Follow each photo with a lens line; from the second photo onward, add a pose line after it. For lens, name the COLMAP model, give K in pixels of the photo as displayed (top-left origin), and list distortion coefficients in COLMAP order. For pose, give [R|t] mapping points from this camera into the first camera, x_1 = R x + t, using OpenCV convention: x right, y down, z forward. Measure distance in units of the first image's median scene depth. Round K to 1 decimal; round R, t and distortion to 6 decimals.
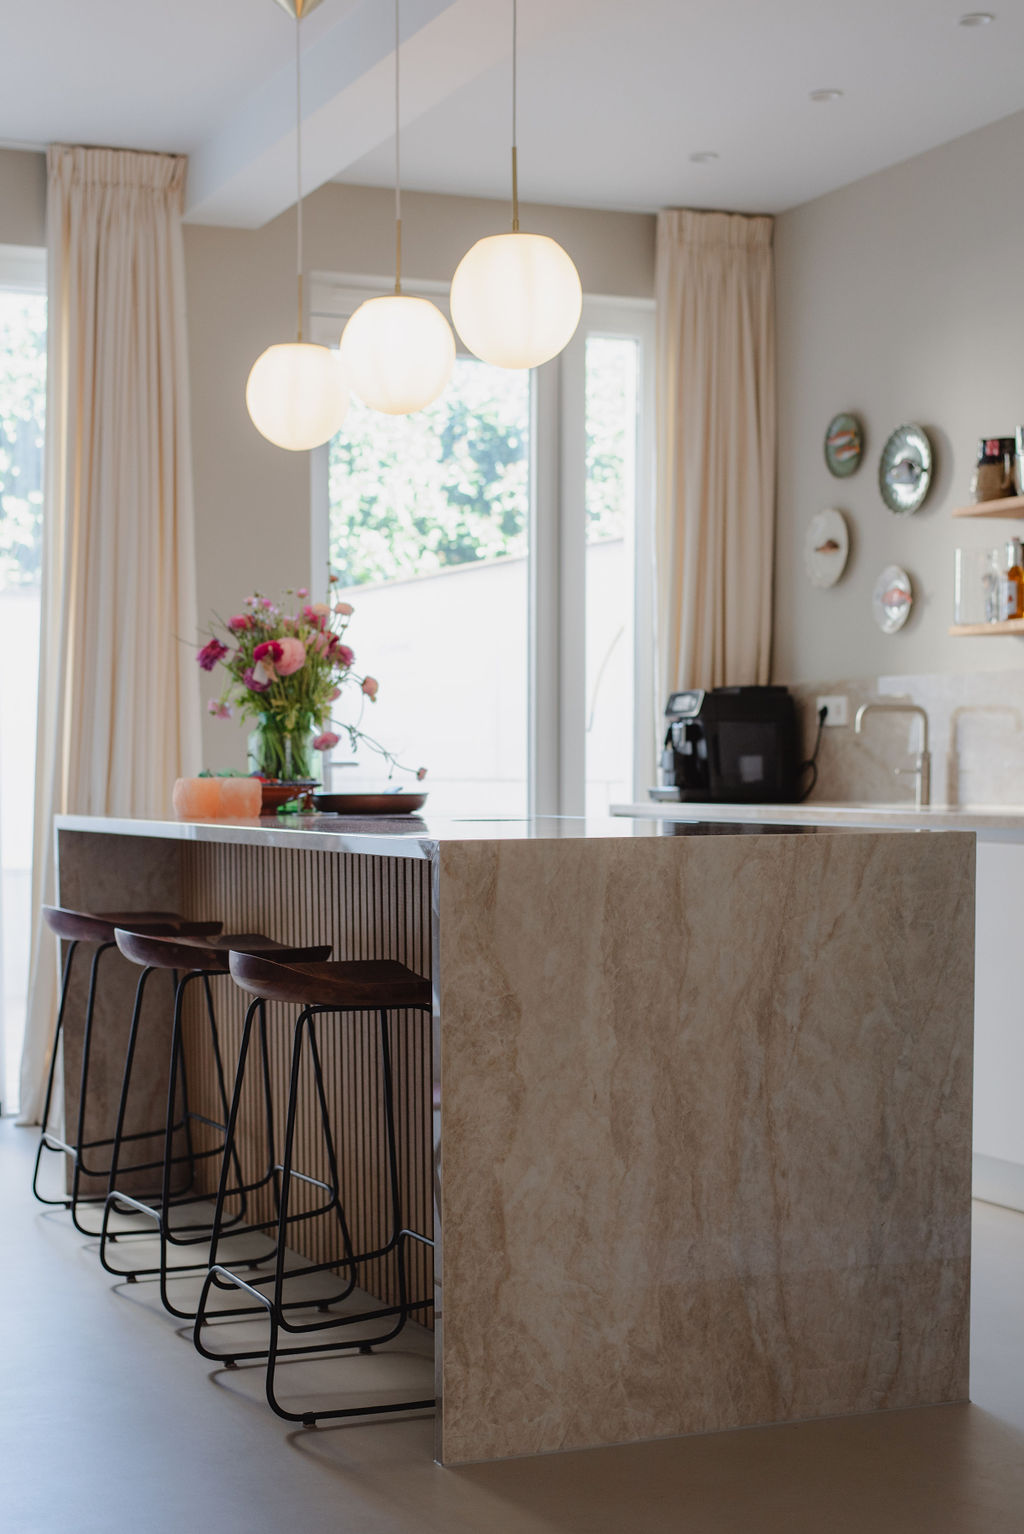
lens RADIAL K [[2299.5, 0, 512.0], [0, 2299.5, 767.0], [0, 0, 1]] dist [0.367013, 0.023356]
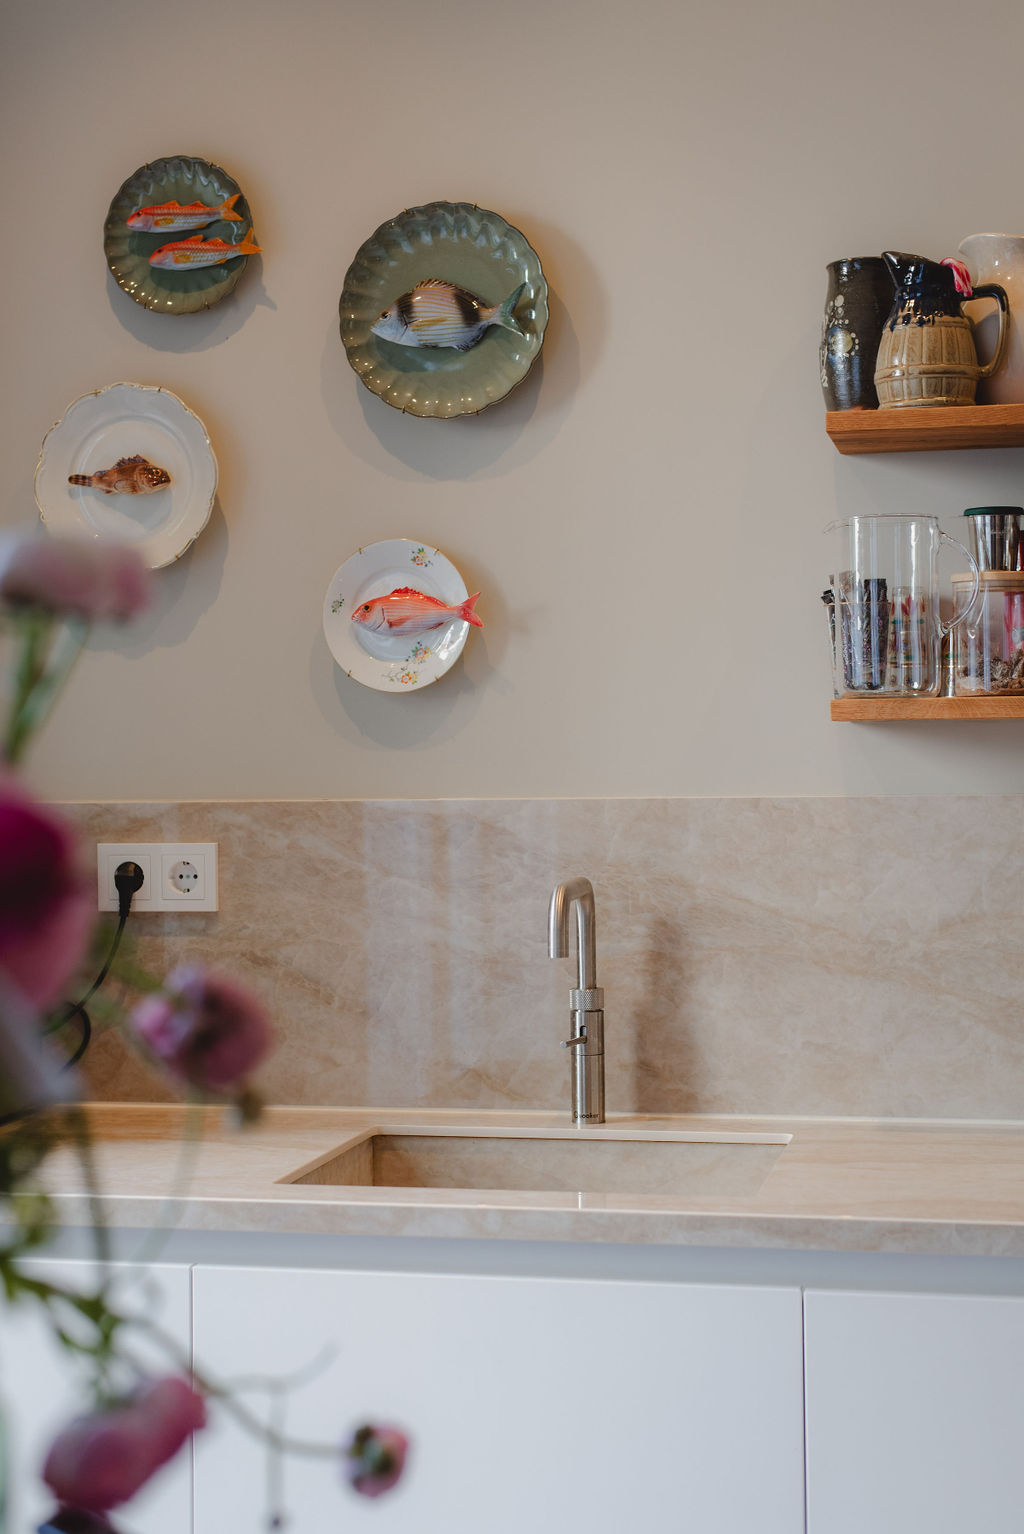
lens RADIAL K [[2273.6, 0, 514.6], [0, 2273.6, 739.9], [0, 0, 1]] dist [0.001417, 0.083477]
pose [[0.600502, 0.004753, 0.799609, -0.147560], [0.008192, 0.999893, -0.012096, -0.043472], [-0.799581, 0.013814, 0.600399, 0.710714]]
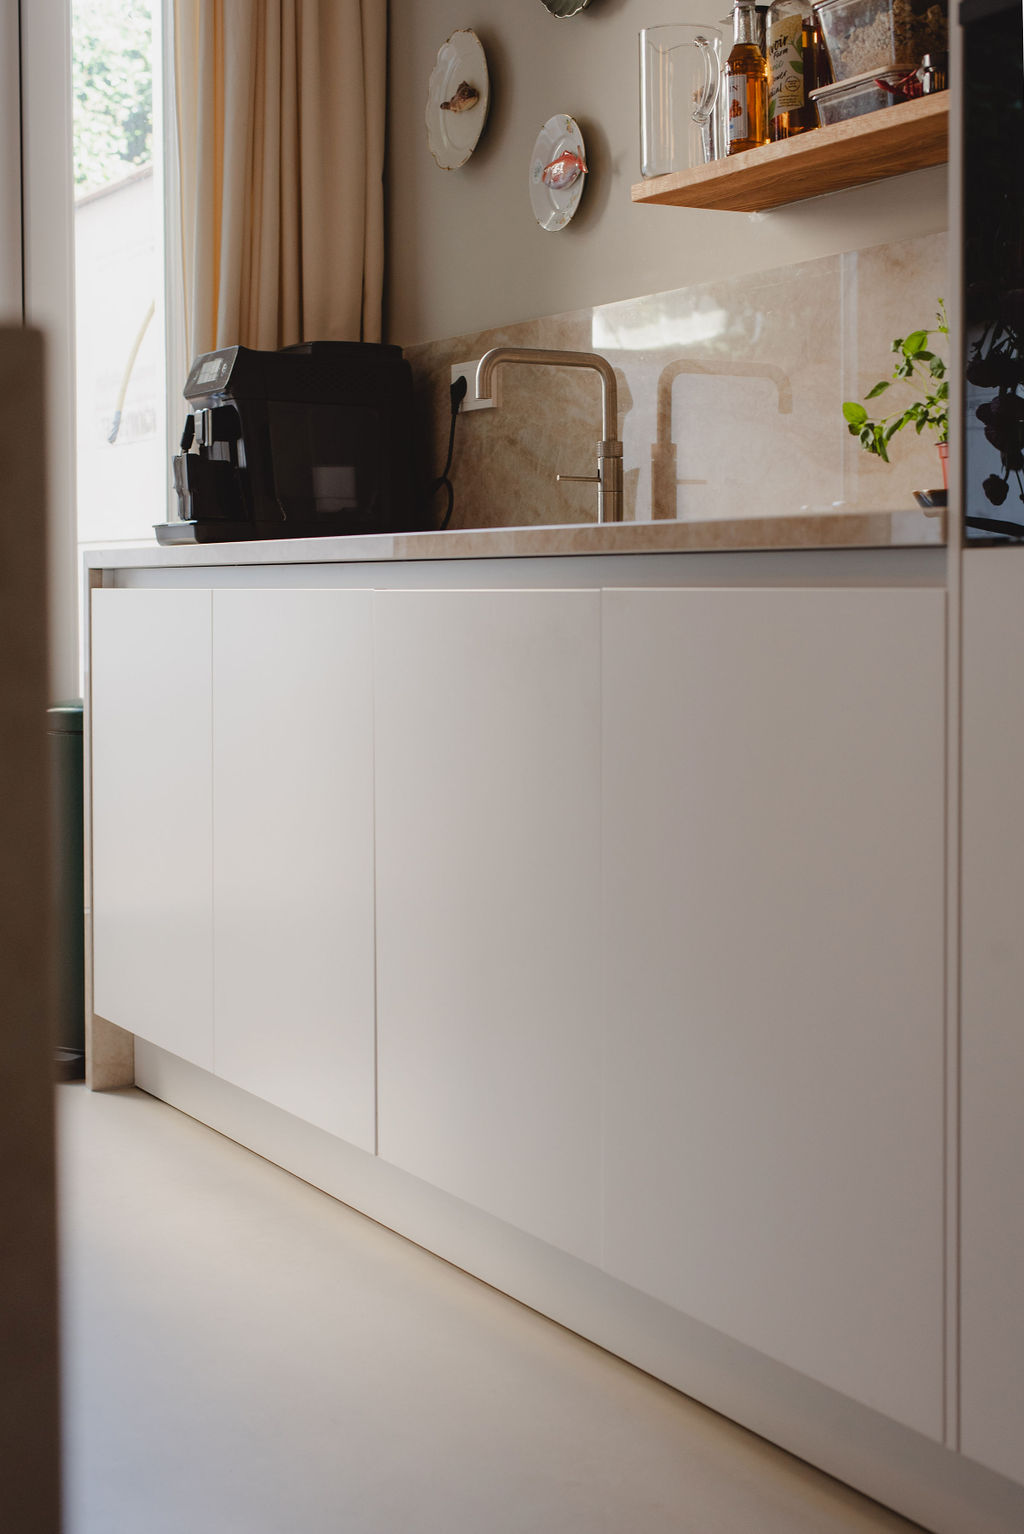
lens RADIAL K [[2318.1, 0, 512.0], [0, 2318.1, 767.0], [0, 0, 1]] dist [-0.022423, 0.009487]
pose [[0.997945, -0.013823, 0.062566, 0.111615], [0.008363, 0.996199, 0.086700, 0.020499], [-0.063526, -0.085999, 0.994268, 0.421564]]
